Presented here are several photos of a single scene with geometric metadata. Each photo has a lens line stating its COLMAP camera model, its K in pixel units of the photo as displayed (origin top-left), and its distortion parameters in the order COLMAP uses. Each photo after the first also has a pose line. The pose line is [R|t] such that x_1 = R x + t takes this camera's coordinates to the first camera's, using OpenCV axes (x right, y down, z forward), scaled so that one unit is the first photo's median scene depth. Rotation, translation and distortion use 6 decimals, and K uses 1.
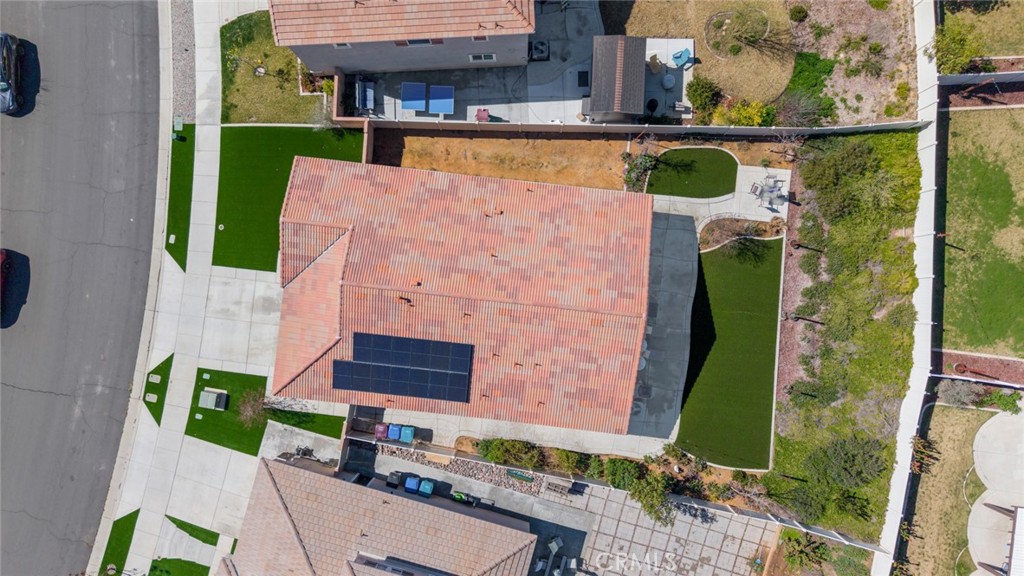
lens RADIAL K [[685.0, 0, 513.7], [0, 685.0, 290.3], [0, 0, 1]] dist [0.029622, -0.034688]
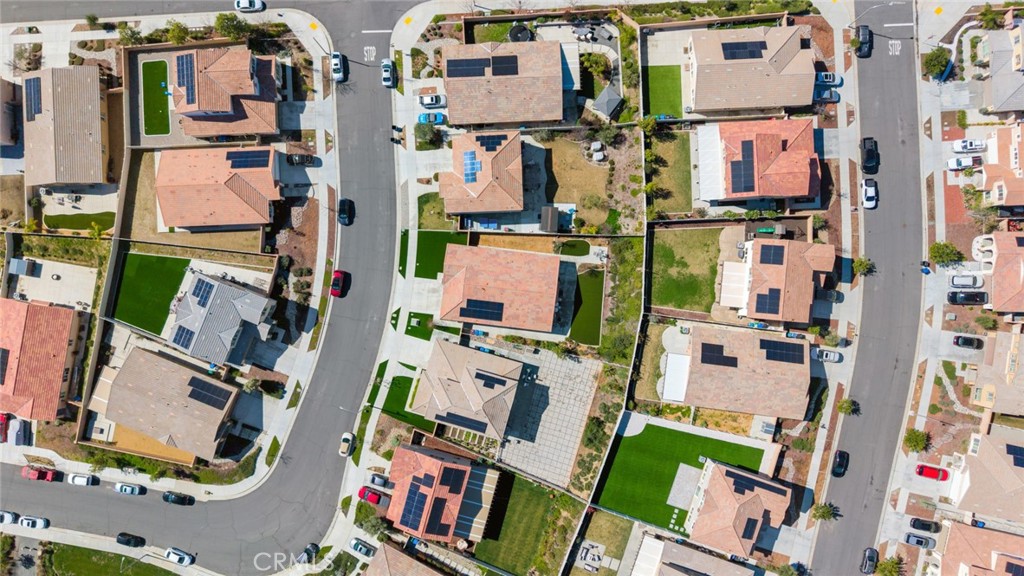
lens RADIAL K [[685.0, 0, 513.7], [0, 685.0, 290.3], [0, 0, 1]] dist [0.029622, -0.034688]
pose [[0.999959, 0.007162, 0.005533, -0.026994], [-0.007192, 0.999960, 0.005342, 0.001643], [-0.005494, -0.005381, 0.999970, -2.040647]]
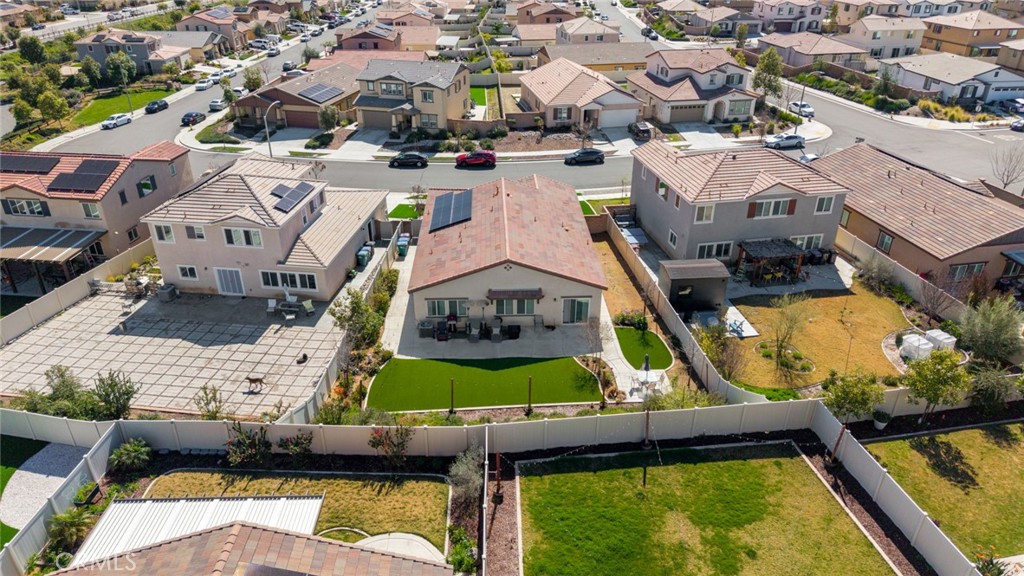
lens RADIAL K [[685.0, 0, 513.7], [0, 685.0, 290.3], [0, 0, 1]] dist [0.029622, -0.034688]
pose [[0.147419, 0.471500, -0.869457, 1.156327], [-0.989072, 0.068307, -0.130658, 0.172353], [-0.002215, 0.879217, 0.476417, 0.403422]]
